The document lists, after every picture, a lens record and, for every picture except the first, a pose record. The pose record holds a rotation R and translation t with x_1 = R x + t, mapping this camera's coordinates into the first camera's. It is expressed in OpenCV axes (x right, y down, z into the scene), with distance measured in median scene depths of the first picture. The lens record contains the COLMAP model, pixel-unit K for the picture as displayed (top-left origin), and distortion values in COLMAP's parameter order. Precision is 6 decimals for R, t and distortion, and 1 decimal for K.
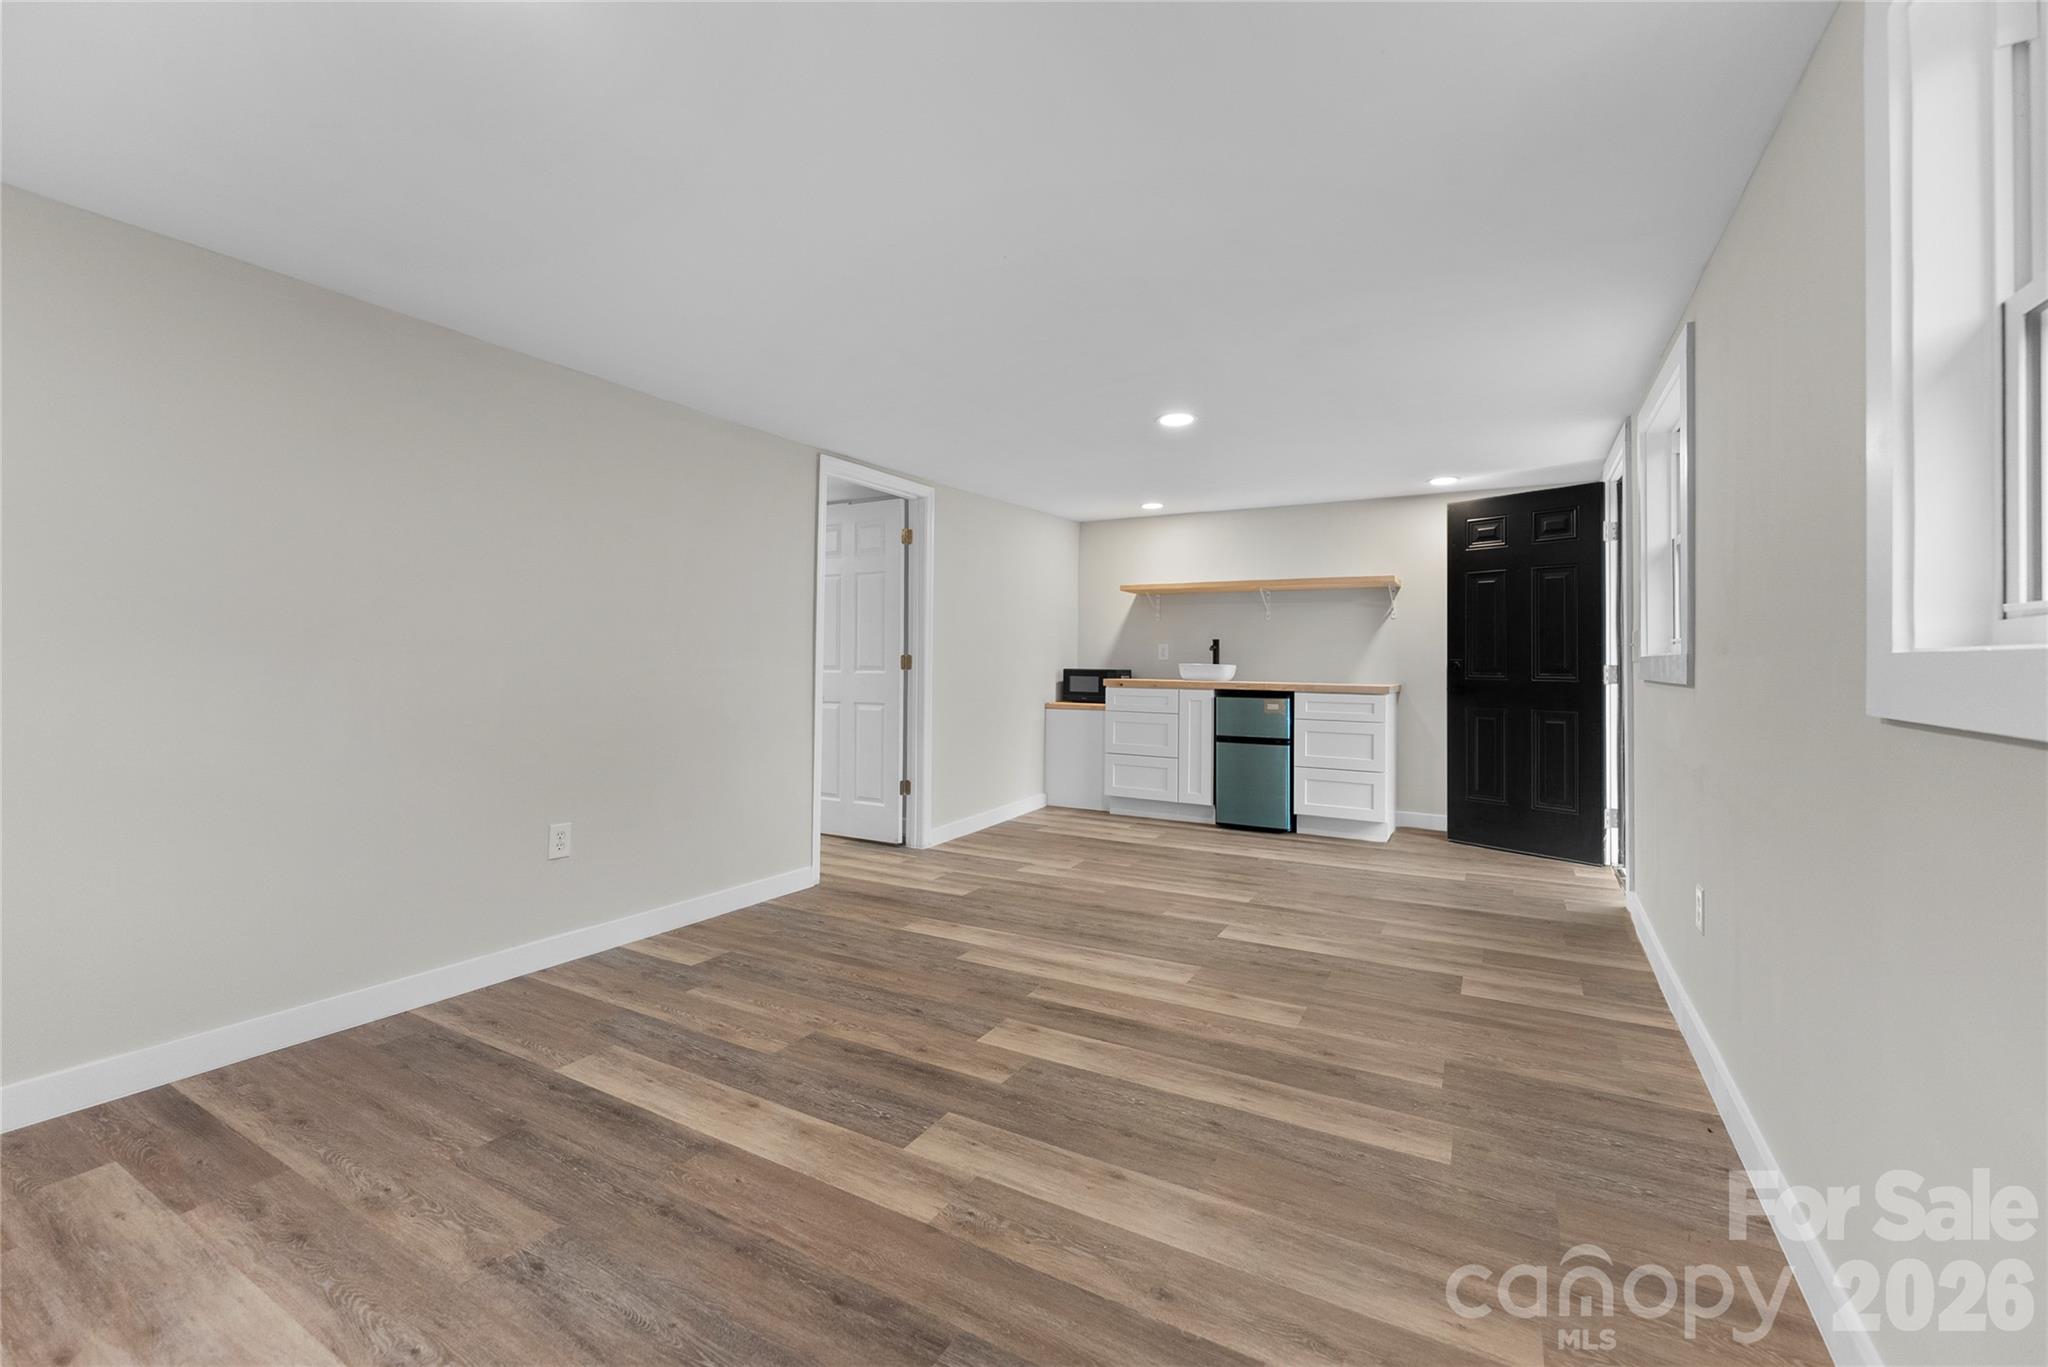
lens RADIAL K [[824.9, 0, 1030.1], [0, 824.9, 664.0], [0, 0, 1]] dist [-0.000335, -0.000828]
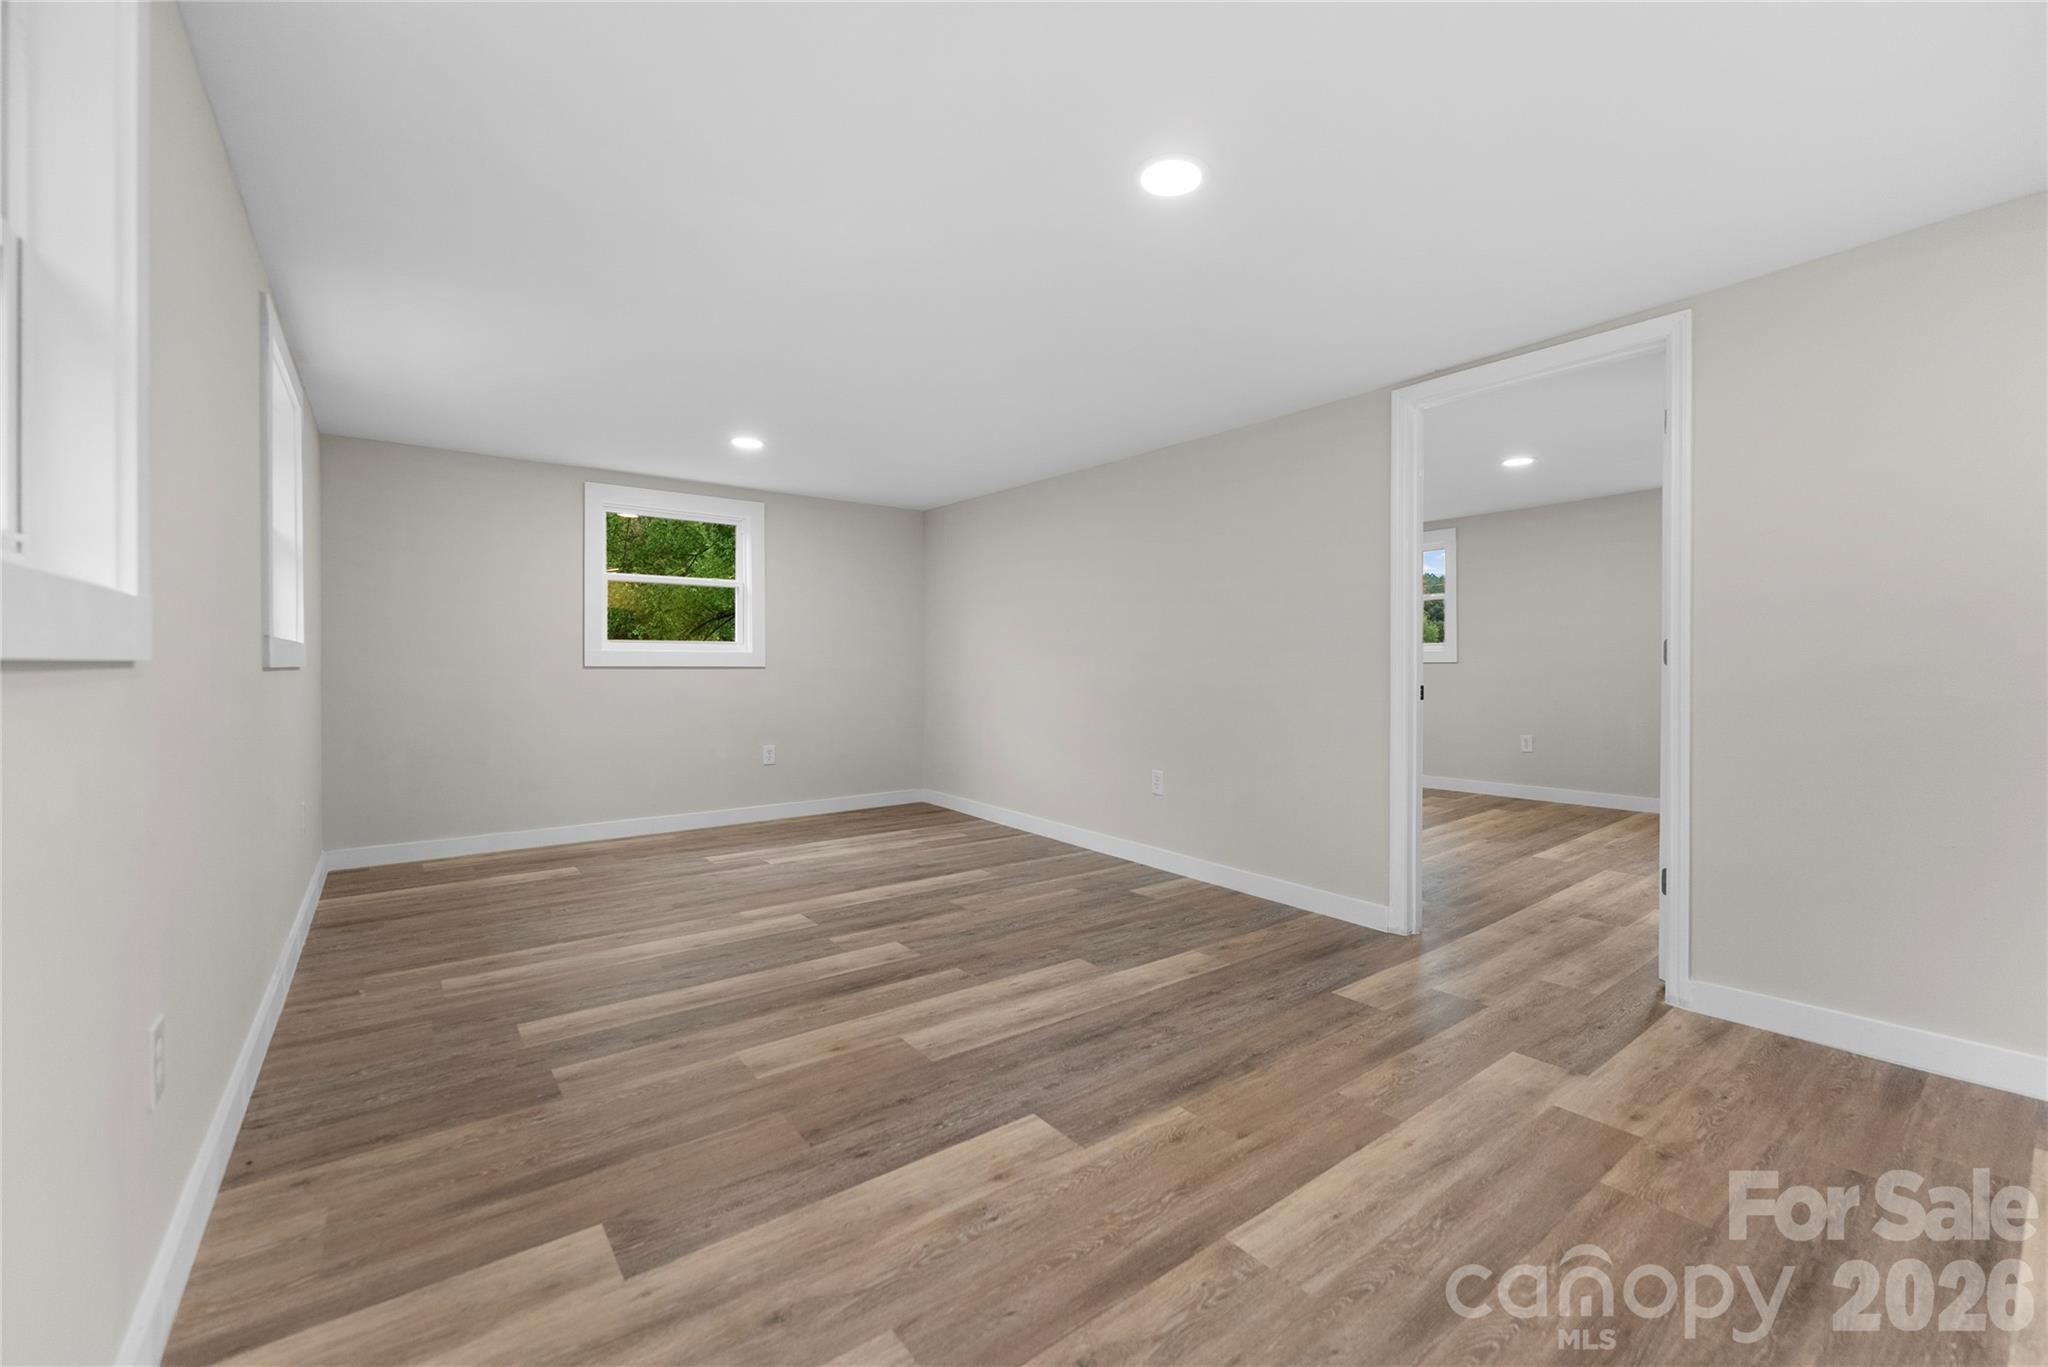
lens RADIAL K [[824.9, 0, 1025.3], [0, 824.9, 673.6], [0, 0, 1]] dist [-0.000335, -0.000828]
pose [[-0.383383, 0.002058, -0.923587, 0.936899], [-0.007584, 0.999957, 0.005376, 0.022916], [0.923558, 0.009065, -0.383351, 1.491150]]
